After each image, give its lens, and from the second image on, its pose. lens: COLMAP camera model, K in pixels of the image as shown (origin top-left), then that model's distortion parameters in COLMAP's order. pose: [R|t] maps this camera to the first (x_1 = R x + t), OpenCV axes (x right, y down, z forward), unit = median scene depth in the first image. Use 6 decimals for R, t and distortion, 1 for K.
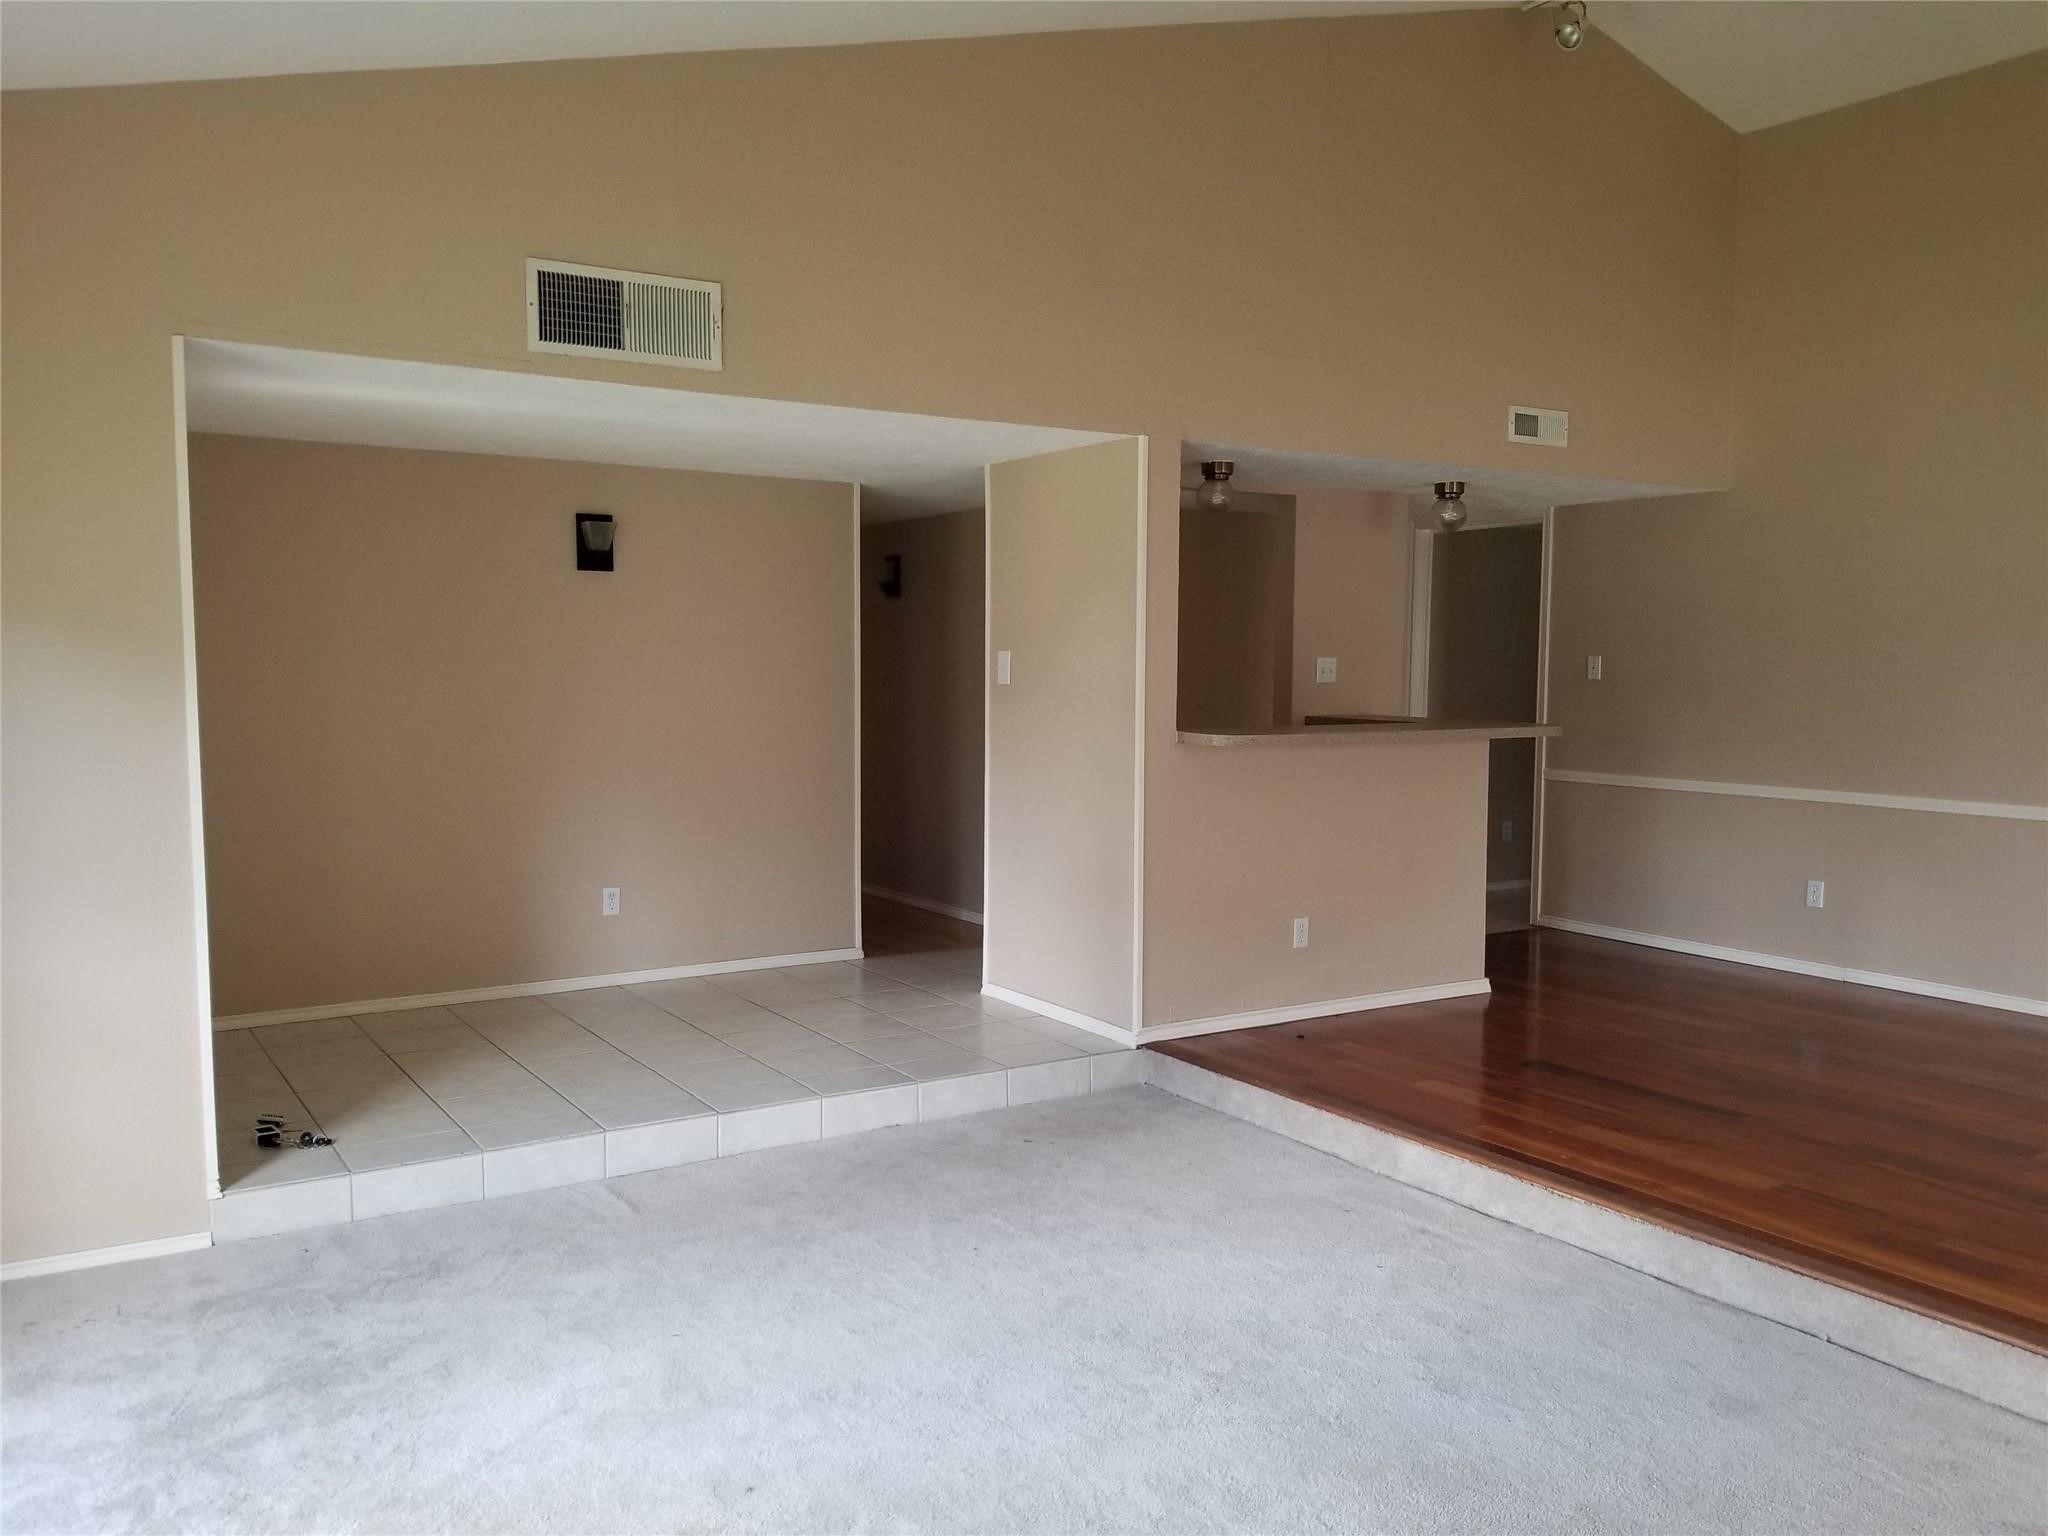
lens RADIAL K [[1588.9, 0, 1031.5], [0, 1588.9, 772.5], [0, 0, 1]] dist [0.033217, -0.035836]
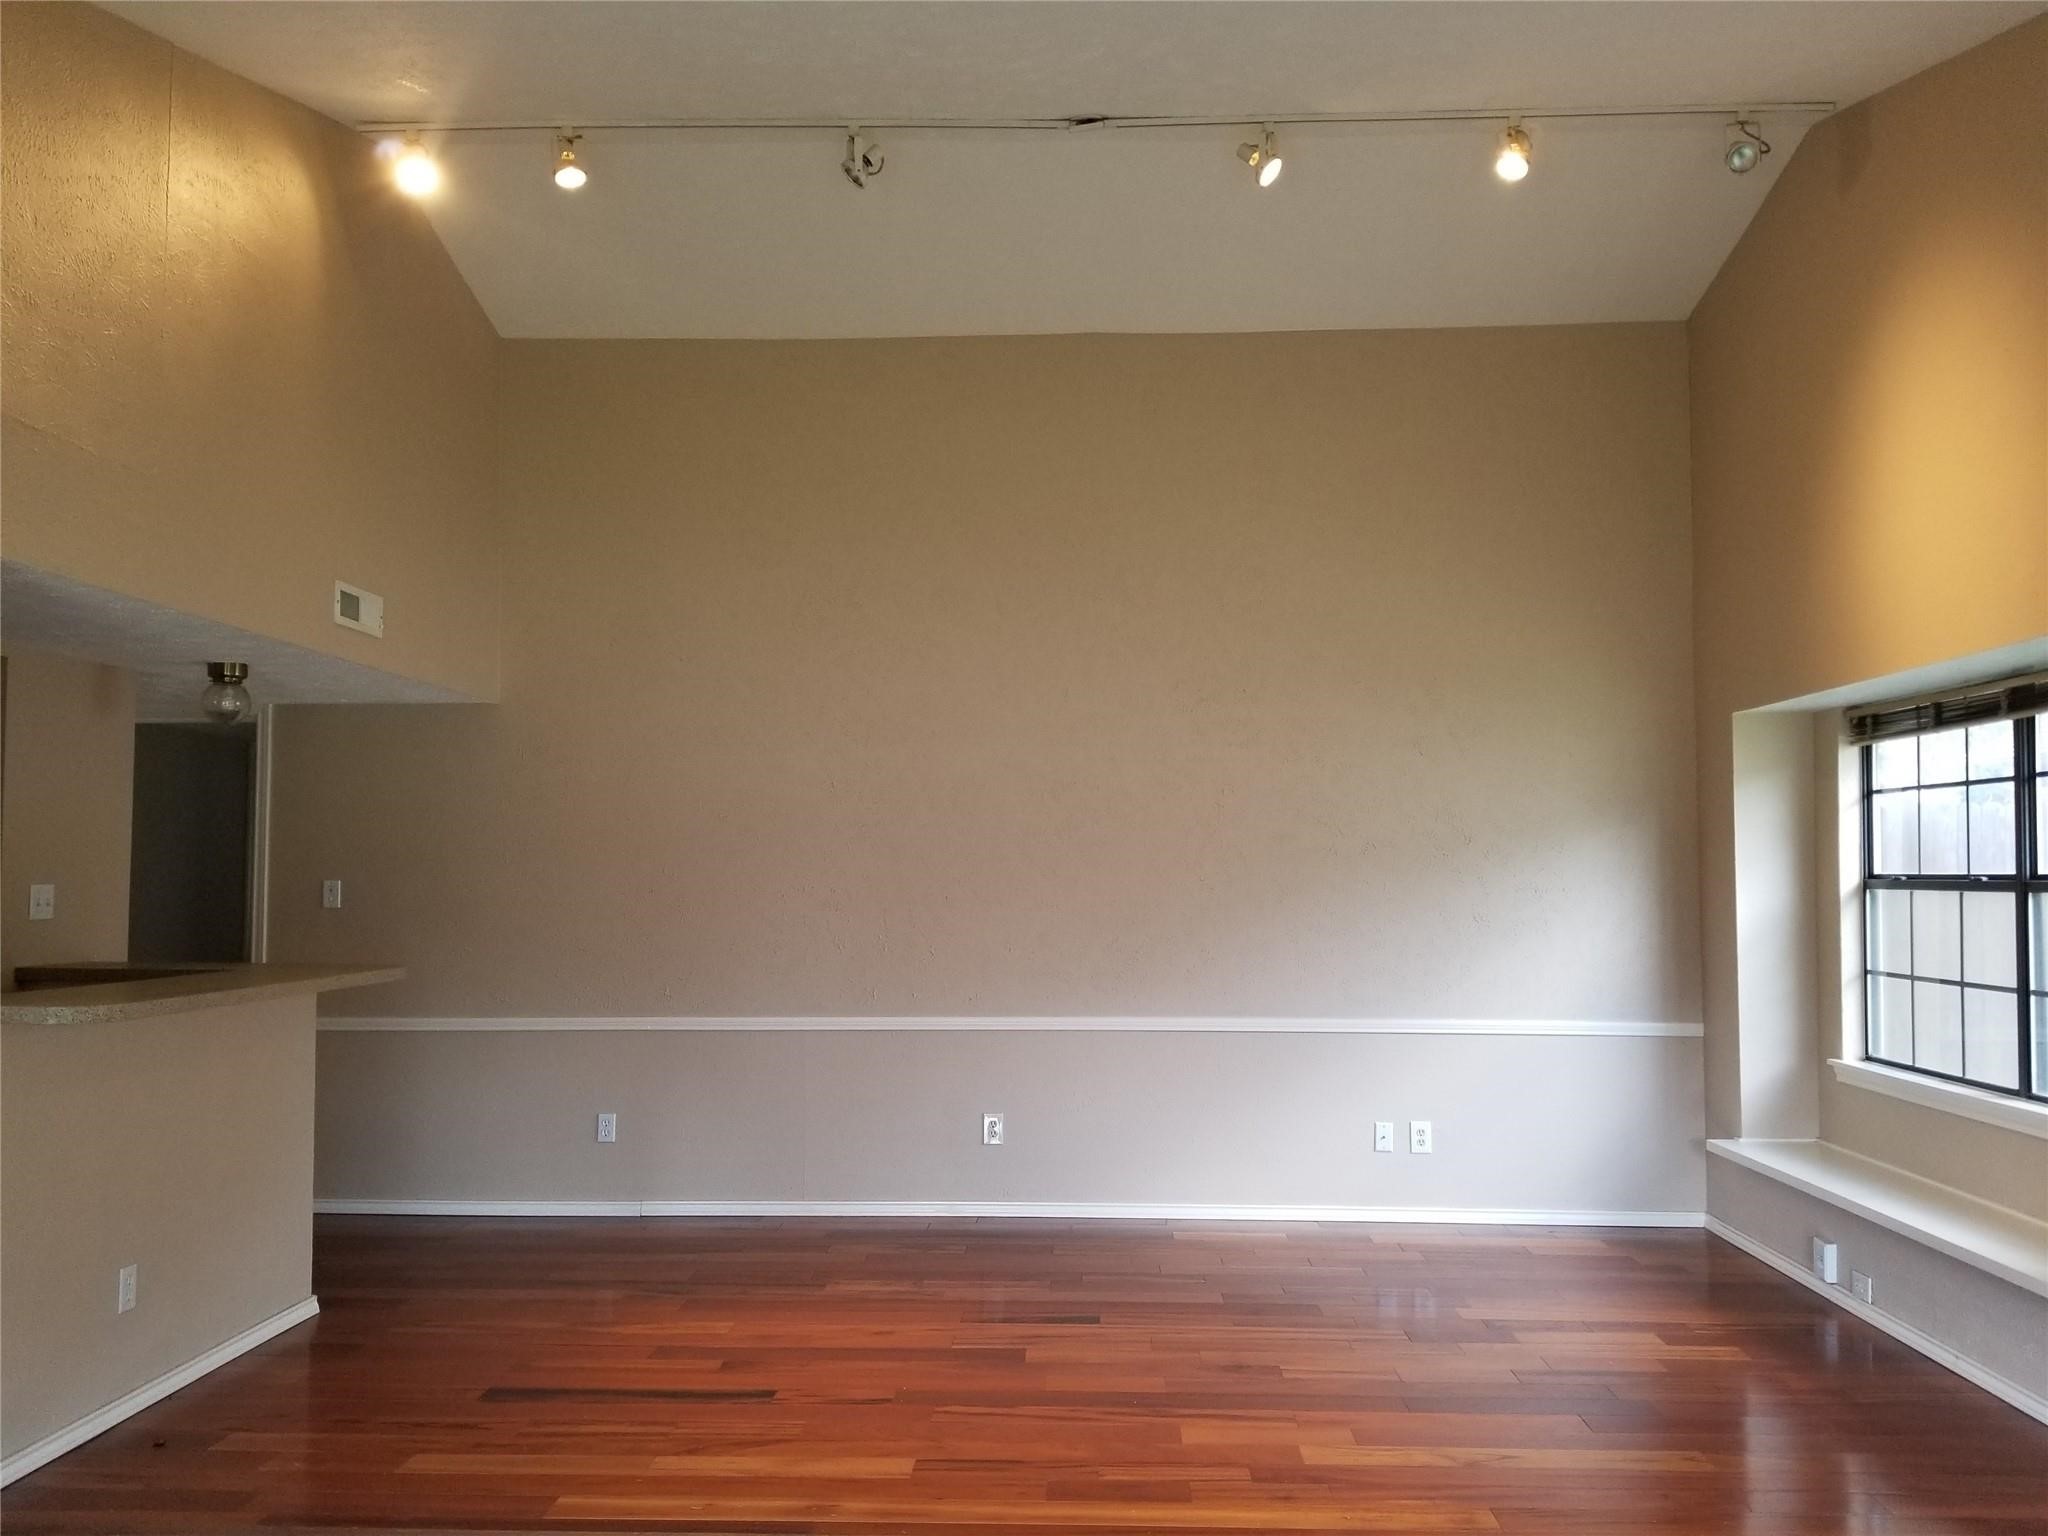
lens RADIAL K [[1588.9, 0, 1023.4], [0, 1588.9, 769.3], [0, 0, 1]] dist [0.033217, -0.035836]
pose [[0.580122, 0.050390, 0.812969, -0.162060], [0.062536, 0.992383, -0.106135, -0.021487], [-0.812125, 0.112412, 0.572552, 0.242808]]
